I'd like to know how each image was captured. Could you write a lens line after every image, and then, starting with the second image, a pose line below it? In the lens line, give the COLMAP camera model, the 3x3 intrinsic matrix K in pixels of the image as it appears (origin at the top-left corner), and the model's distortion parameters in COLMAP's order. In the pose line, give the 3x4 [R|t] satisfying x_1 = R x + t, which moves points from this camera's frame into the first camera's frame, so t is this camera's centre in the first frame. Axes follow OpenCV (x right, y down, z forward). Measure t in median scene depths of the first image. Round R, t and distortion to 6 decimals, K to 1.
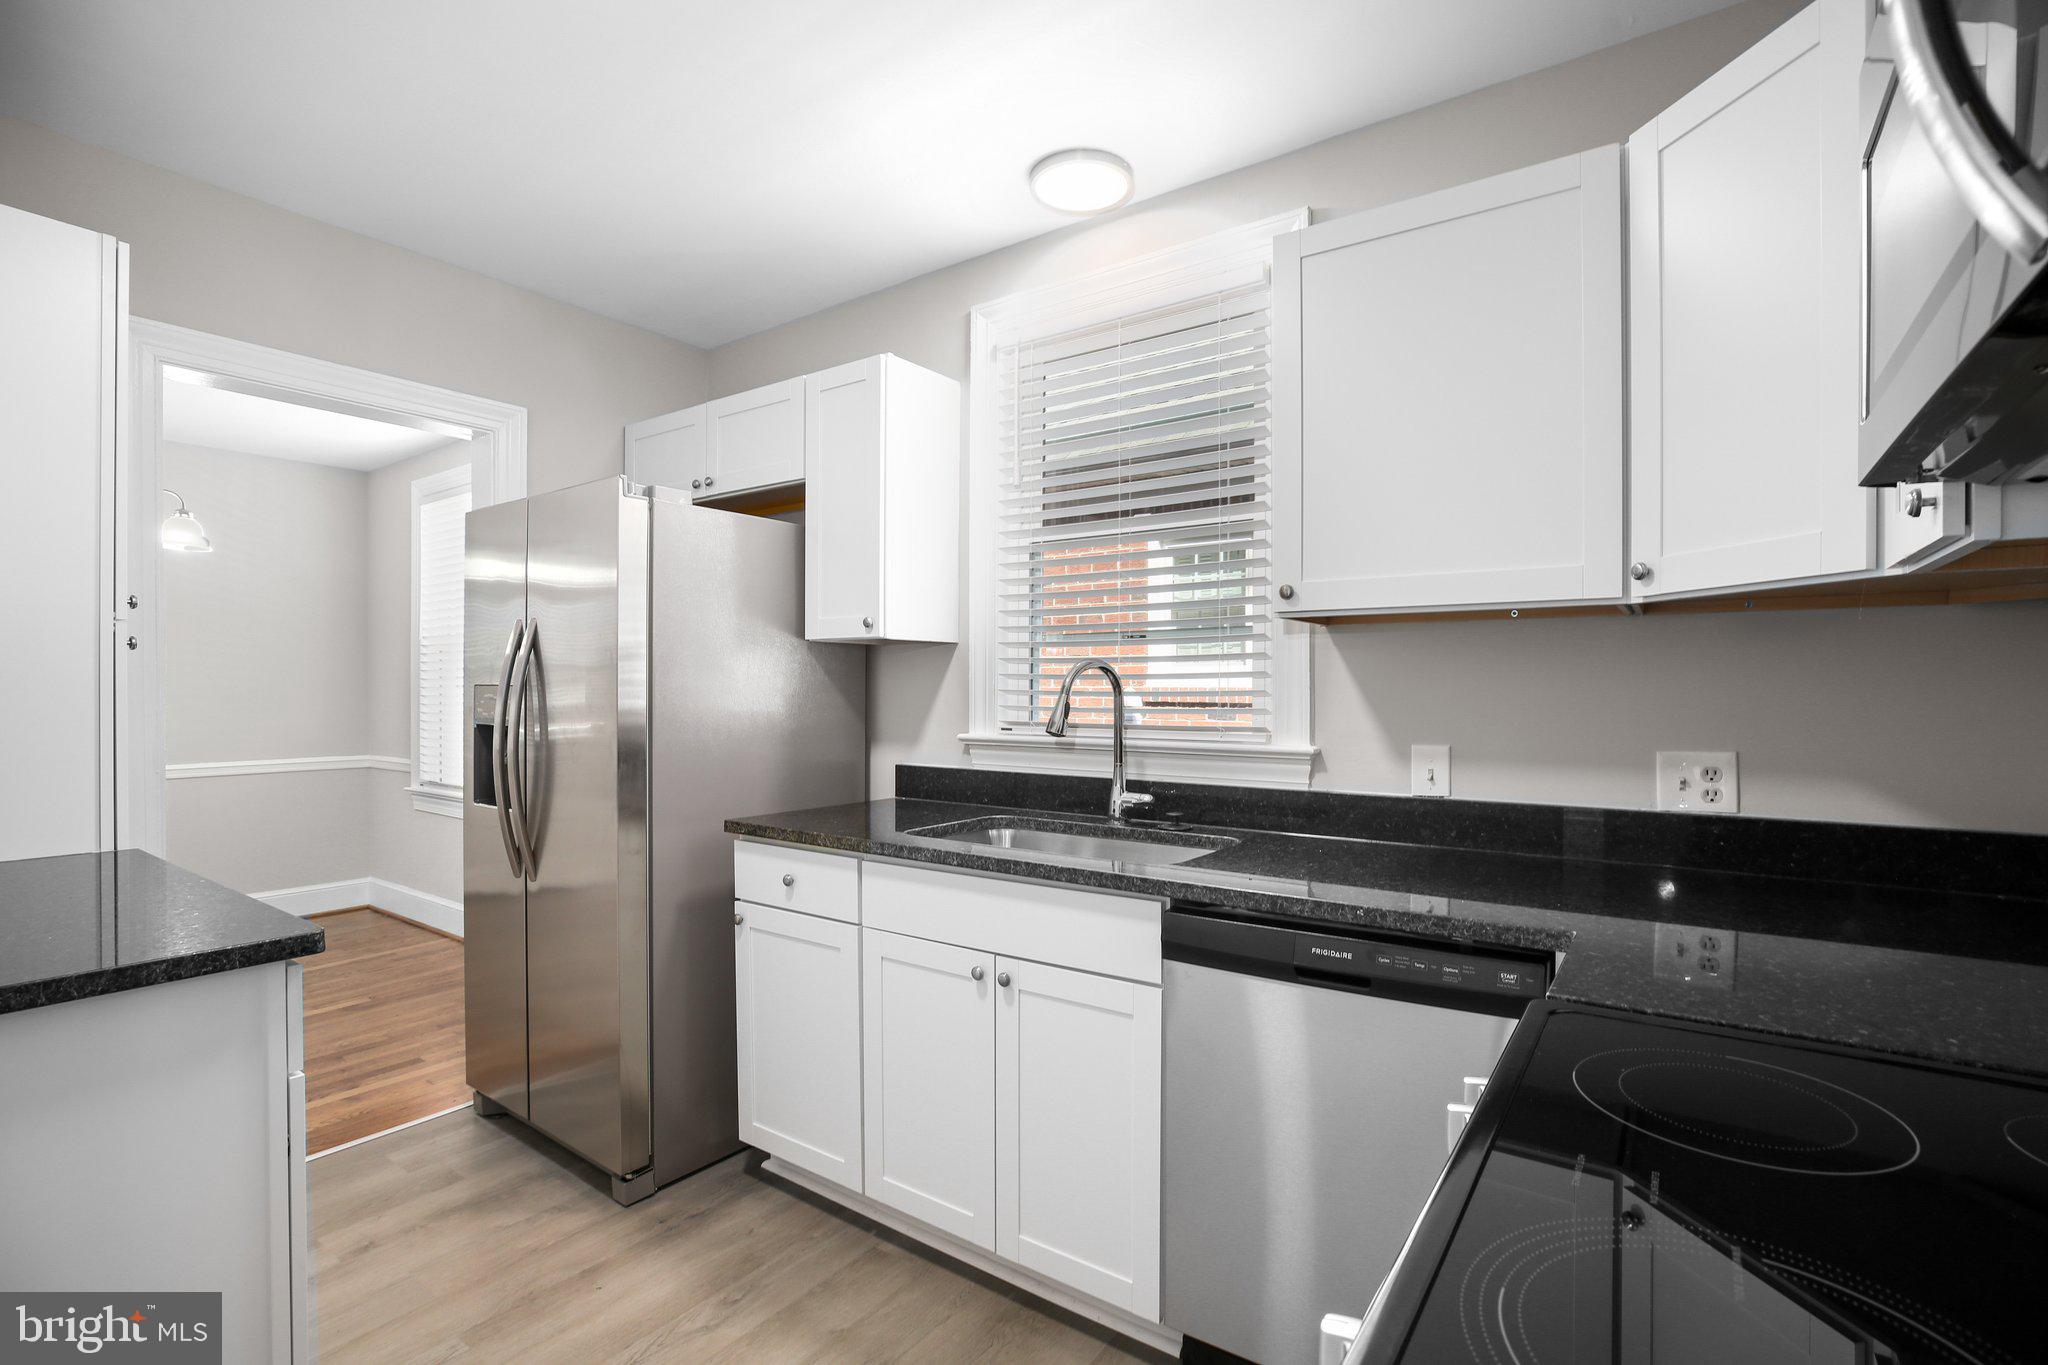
lens RADIAL K [[932.5, 0, 1023.6], [0, 932.5, 687.2], [0, 0, 1]] dist [-0.017012, 0.001149]
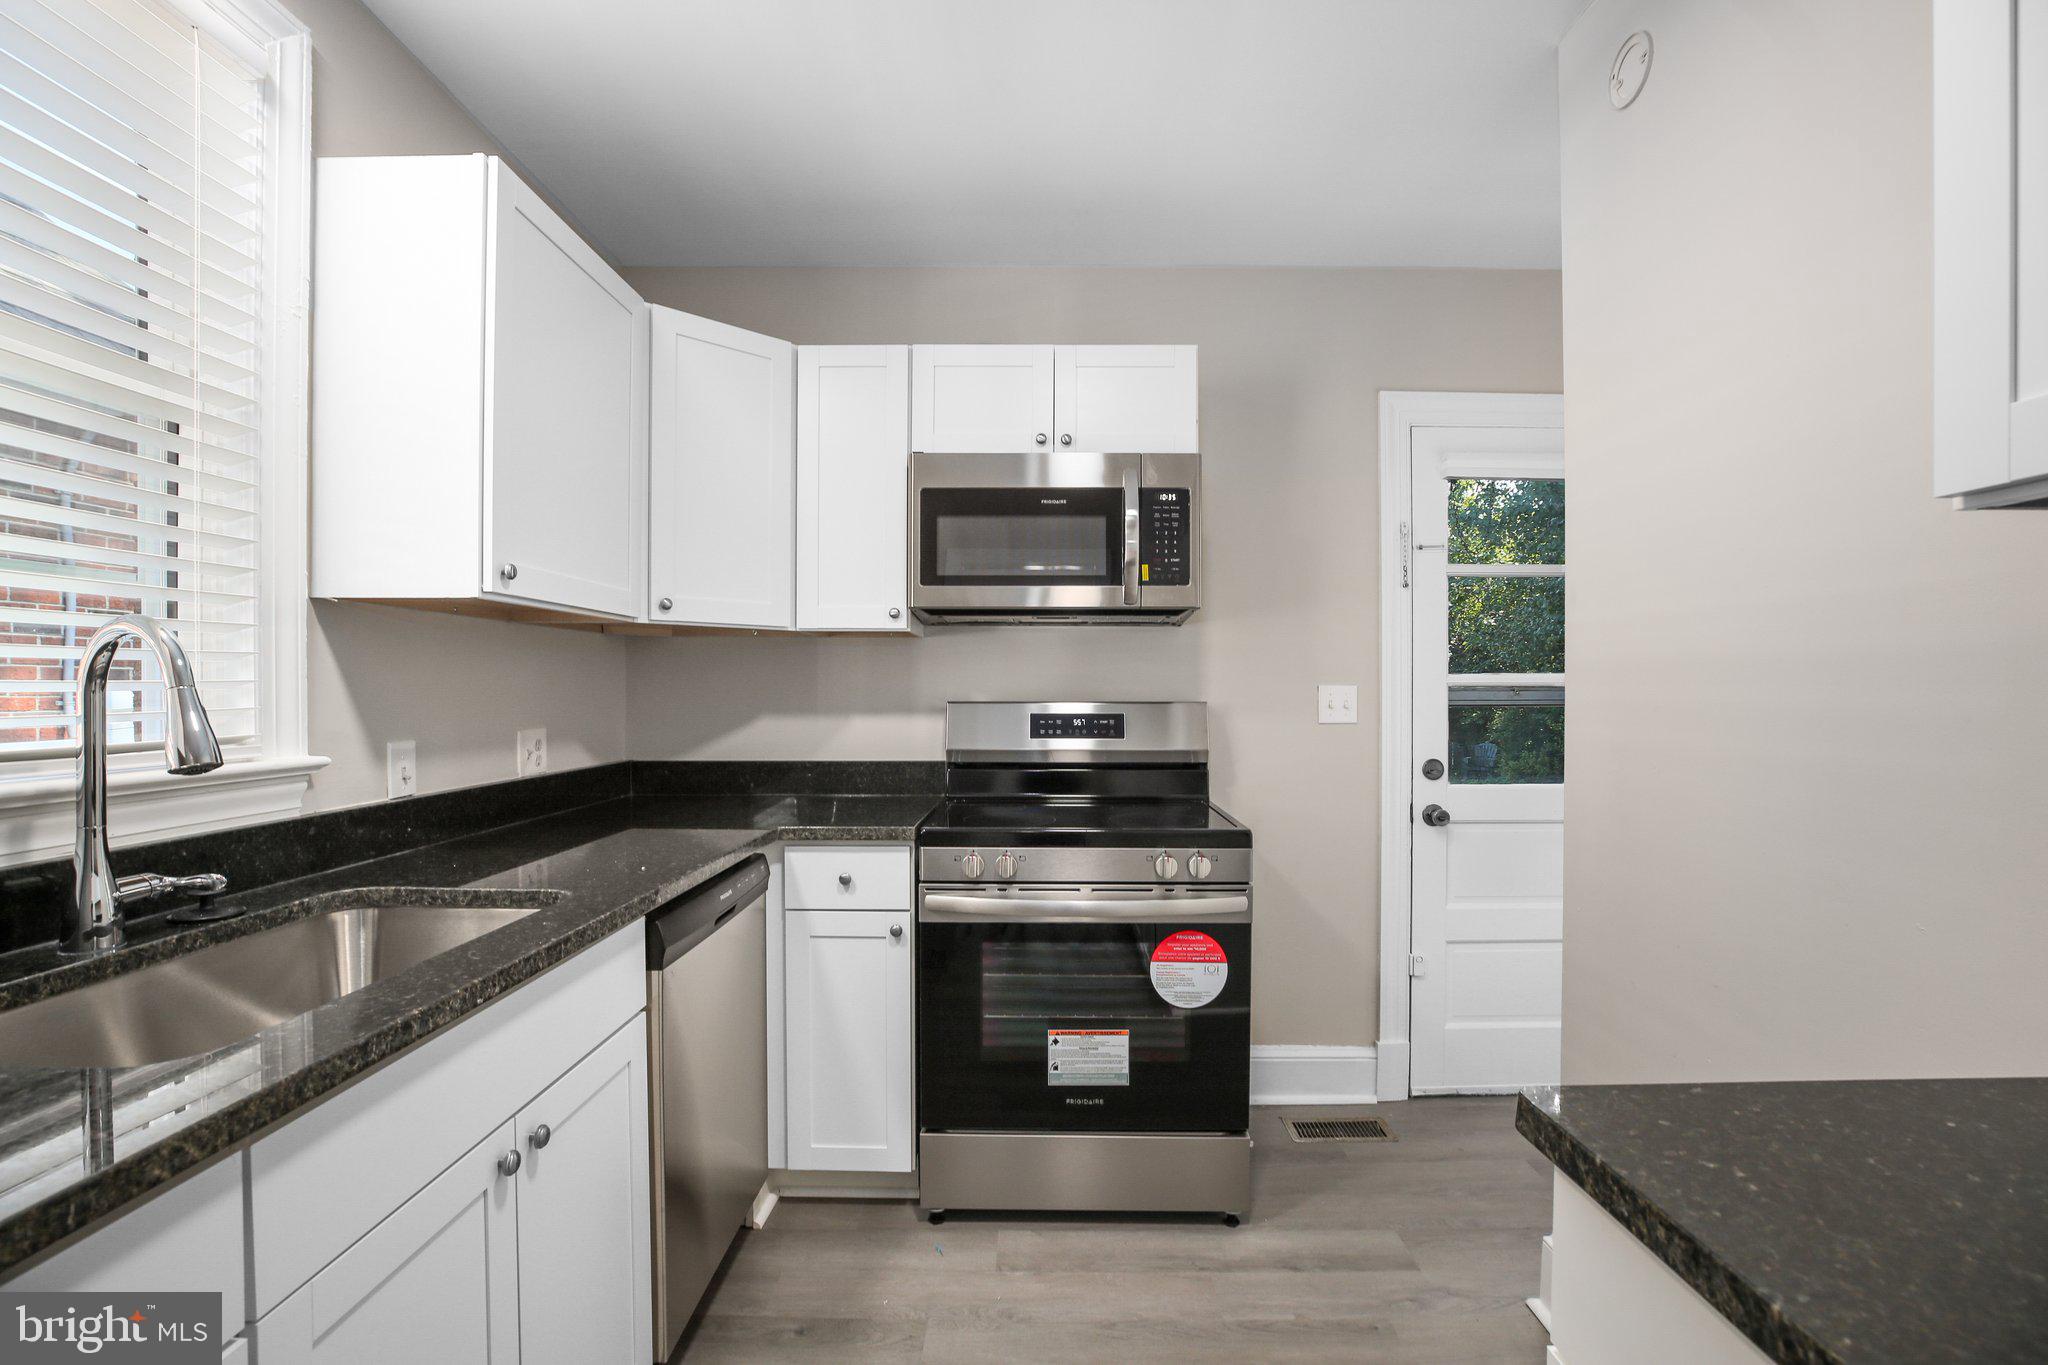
lens RADIAL K [[932.5, 0, 1028.7], [0, 932.5, 691.0], [0, 0, 1]] dist [-0.017012, 0.001149]
pose [[-0.563476, 0.002624, 0.826128, -0.629592], [0.002467, 0.999996, -0.001493, 0.013786], [-0.826129, 0.001197, -0.563480, 0.937294]]
